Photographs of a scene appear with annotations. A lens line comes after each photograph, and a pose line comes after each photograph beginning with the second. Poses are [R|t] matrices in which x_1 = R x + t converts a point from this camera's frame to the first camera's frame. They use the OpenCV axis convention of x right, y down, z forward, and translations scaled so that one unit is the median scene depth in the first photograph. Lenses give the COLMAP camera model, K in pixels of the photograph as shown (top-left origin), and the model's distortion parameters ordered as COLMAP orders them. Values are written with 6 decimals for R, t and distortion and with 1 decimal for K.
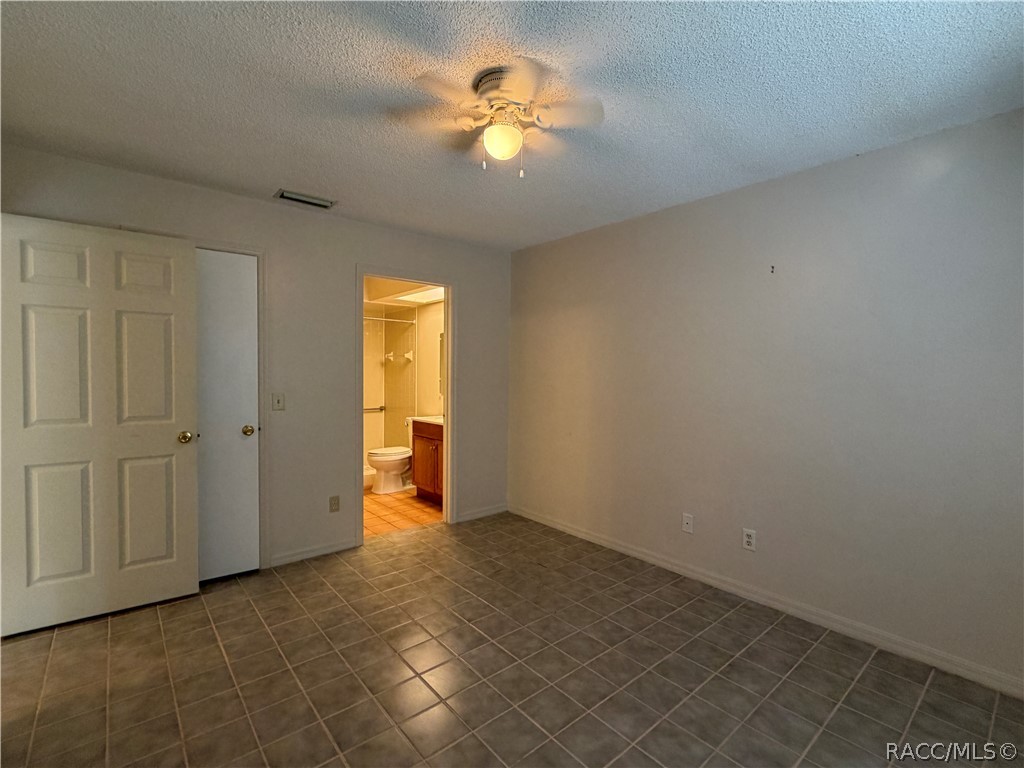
lens RADIAL K [[471.4, 0, 512.3], [0, 471.4, 395.2], [0, 0, 1]] dist [-0.000693, -0.000171]
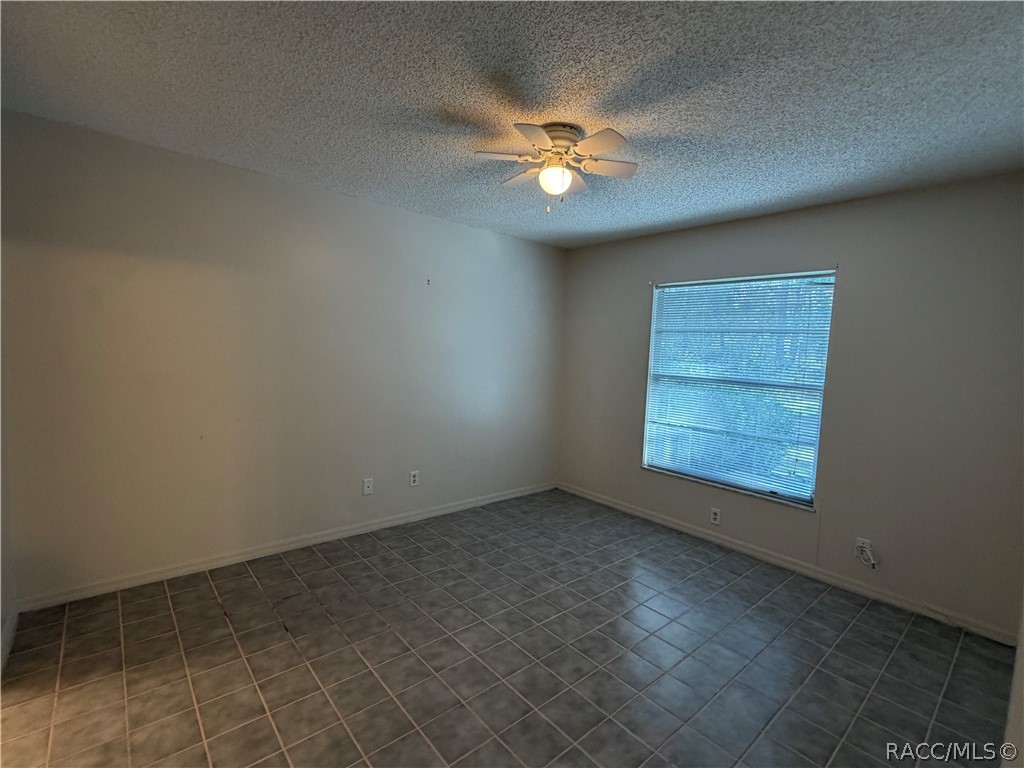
lens RADIAL K [[472.7, 0, 511.2], [0, 472.7, 385.8], [0, 0, 1]] dist [0.000841, -0.000109]
pose [[-0.007047, -0.094708, 0.995480, -0.807939], [0.008105, 0.995467, 0.094764, -0.086197], [-0.999942, 0.008736, -0.006247, 0.697107]]
